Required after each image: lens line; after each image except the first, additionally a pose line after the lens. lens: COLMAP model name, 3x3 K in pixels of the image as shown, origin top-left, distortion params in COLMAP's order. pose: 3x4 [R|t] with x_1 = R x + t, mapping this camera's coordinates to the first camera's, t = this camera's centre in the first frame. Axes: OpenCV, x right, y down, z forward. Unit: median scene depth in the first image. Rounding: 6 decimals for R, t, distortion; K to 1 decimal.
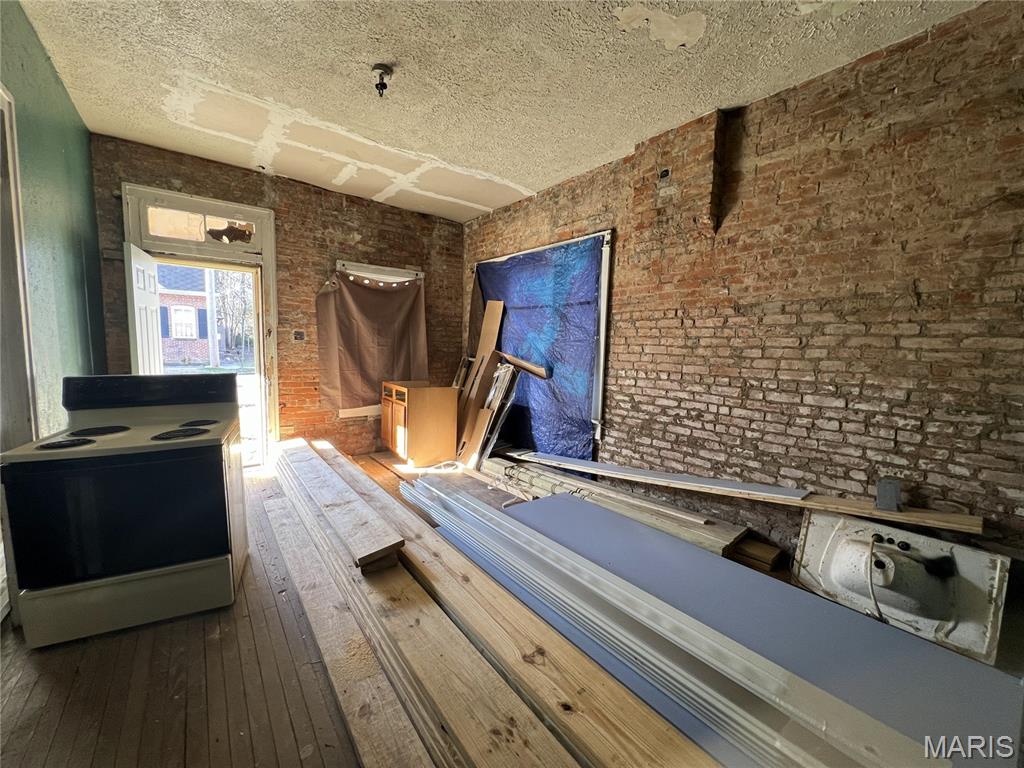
lens RADIAL K [[409.0, 0, 509.0], [0, 409.0, 385.0], [0, 0, 1]] dist [-0.001161, 0.000254]
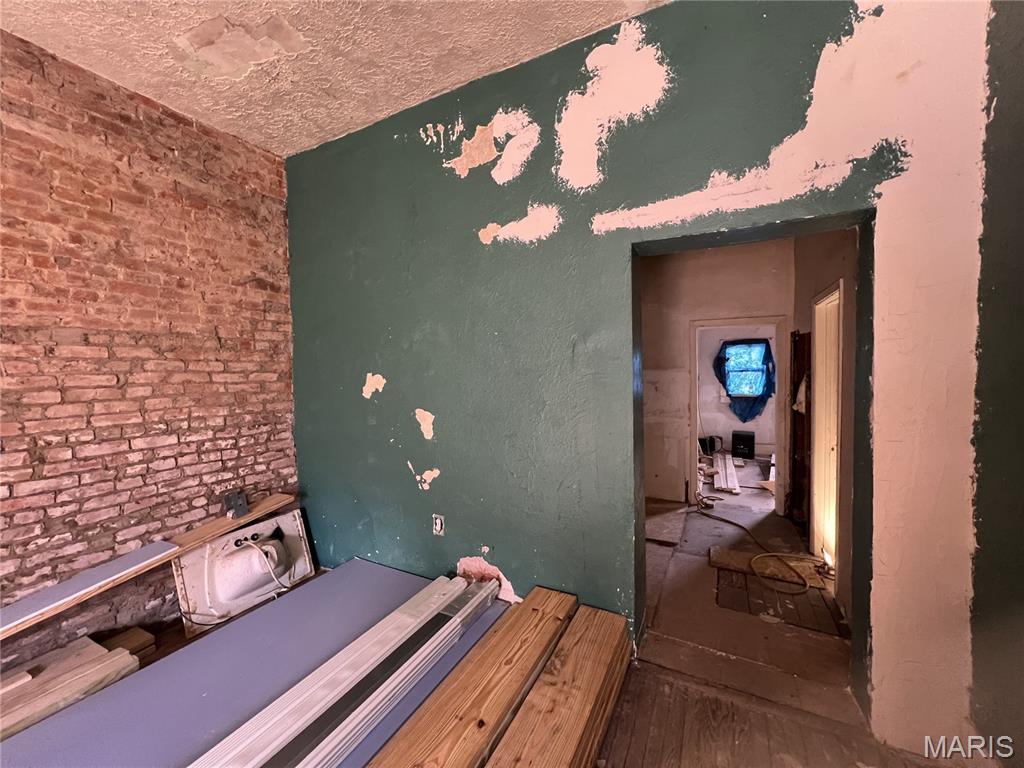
lens RADIAL K [[409.0, 0, 510.6], [0, 409.0, 385.4], [0, 0, 1]] dist [-0.001161, 0.000254]
pose [[-0.428883, -0.047174, 0.902127, -0.437379], [0.092808, 0.991050, 0.095946, -0.106501], [-0.898580, 0.124874, -0.420667, 0.669916]]
